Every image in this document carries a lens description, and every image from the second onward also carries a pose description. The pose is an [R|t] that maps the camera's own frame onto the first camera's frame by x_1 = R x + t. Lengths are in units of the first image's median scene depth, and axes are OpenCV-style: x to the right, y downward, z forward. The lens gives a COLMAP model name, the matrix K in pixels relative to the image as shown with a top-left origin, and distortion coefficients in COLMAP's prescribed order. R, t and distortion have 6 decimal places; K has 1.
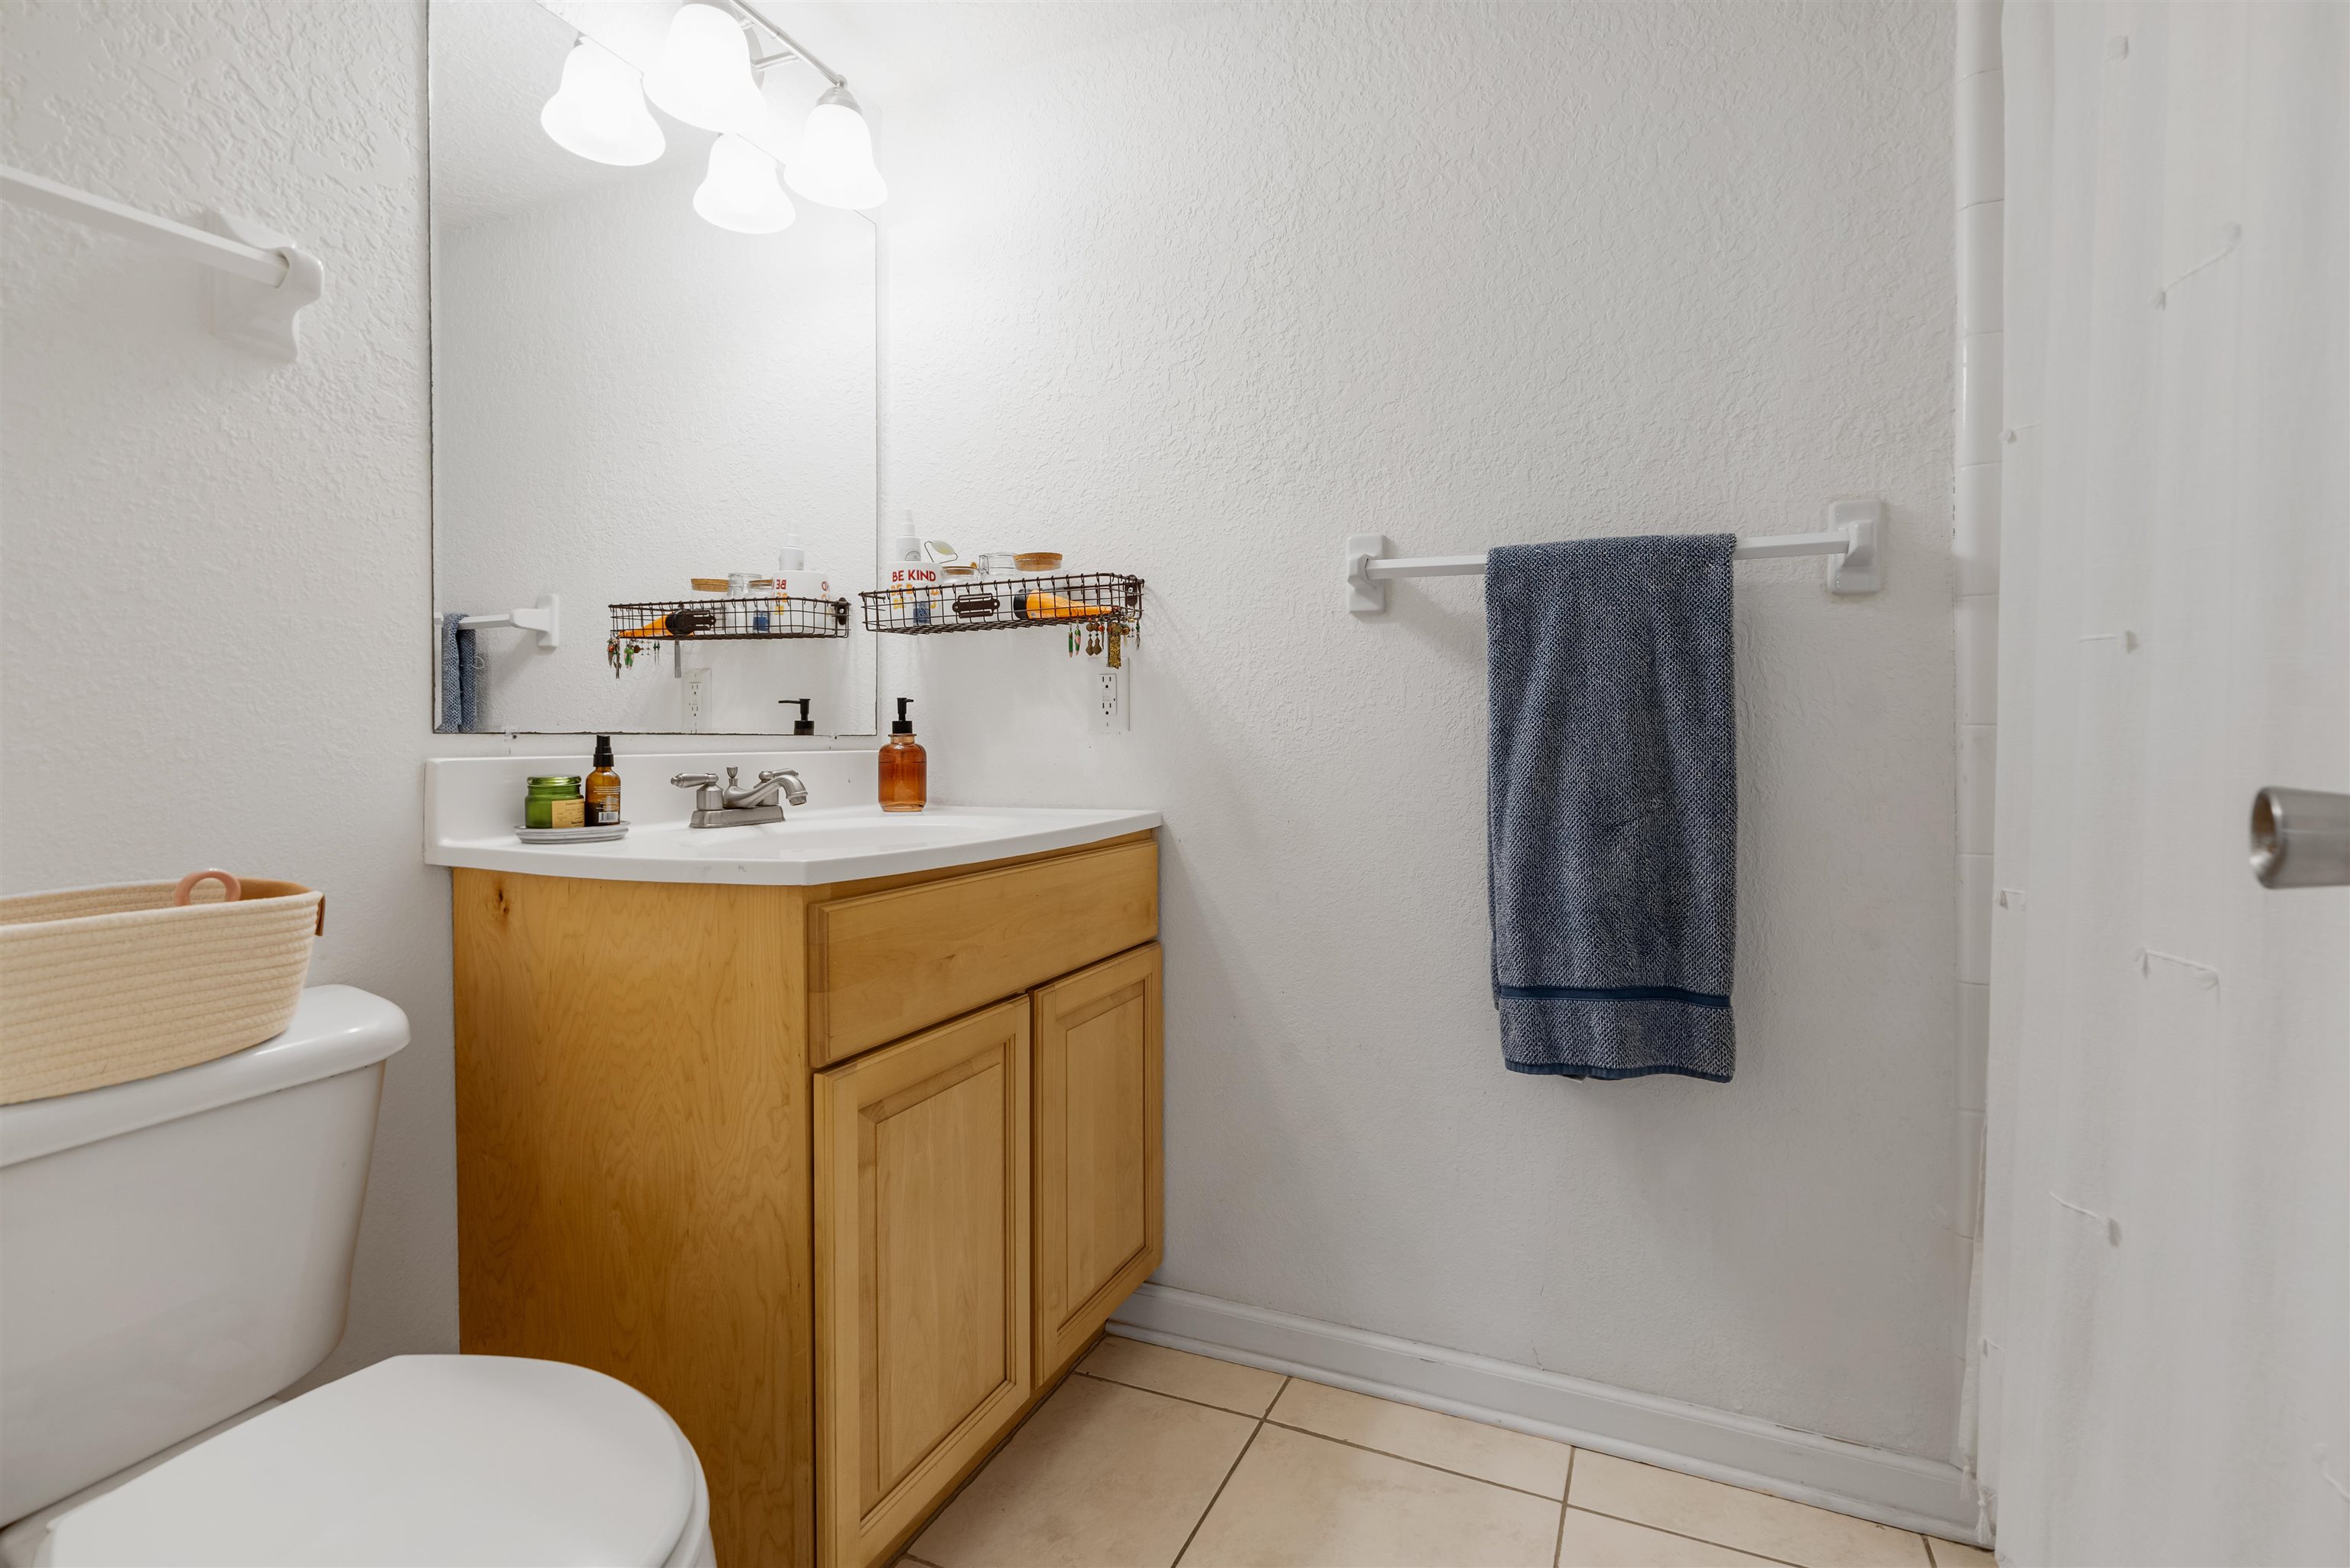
lens RADIAL K [[1083.5, 0, 1176.5], [0, 1083.5, 771.8], [0, 0, 1]] dist [-0.002463, 0.000452]
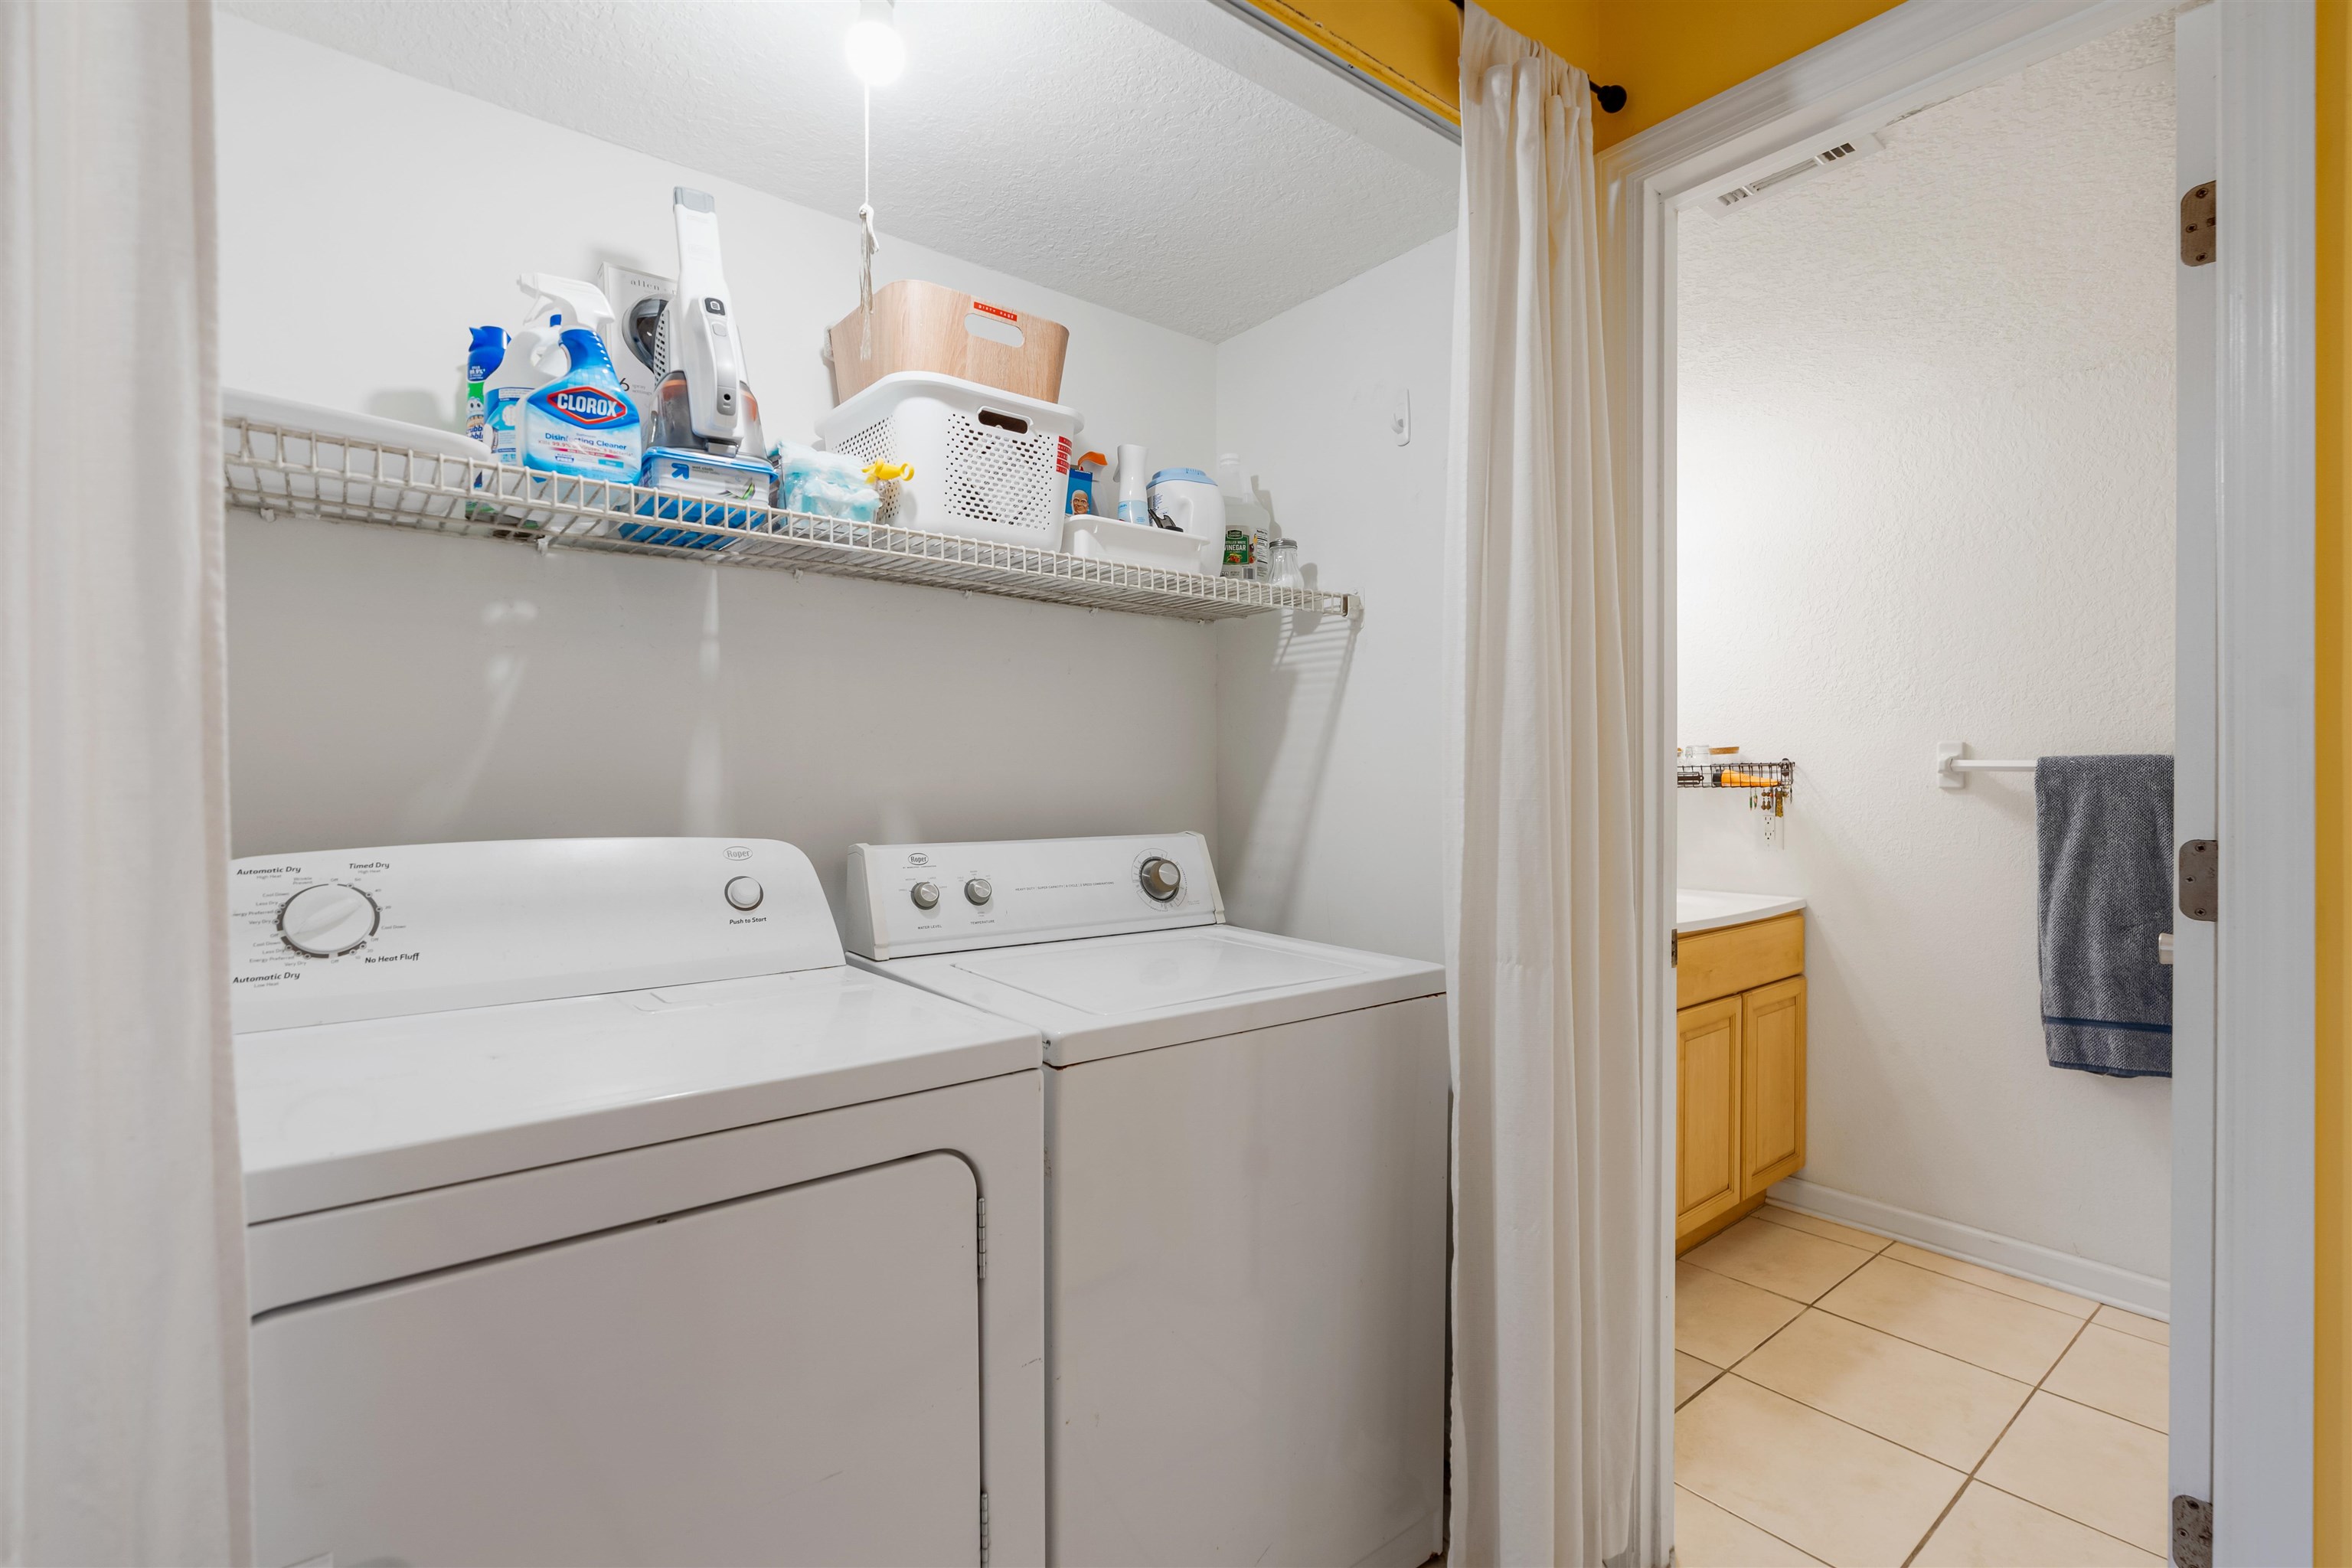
lens RADIAL K [[1066.0, 0, 1182.9], [0, 1066.0, 779.0], [0, 0, 1]] dist [-0.009488, -0.000113]
pose [[0.895848, 0.005075, -0.444332, -0.177630], [-0.016417, 0.999630, -0.021683, -0.116953], [0.444057, 0.026719, 0.895600, -1.102147]]
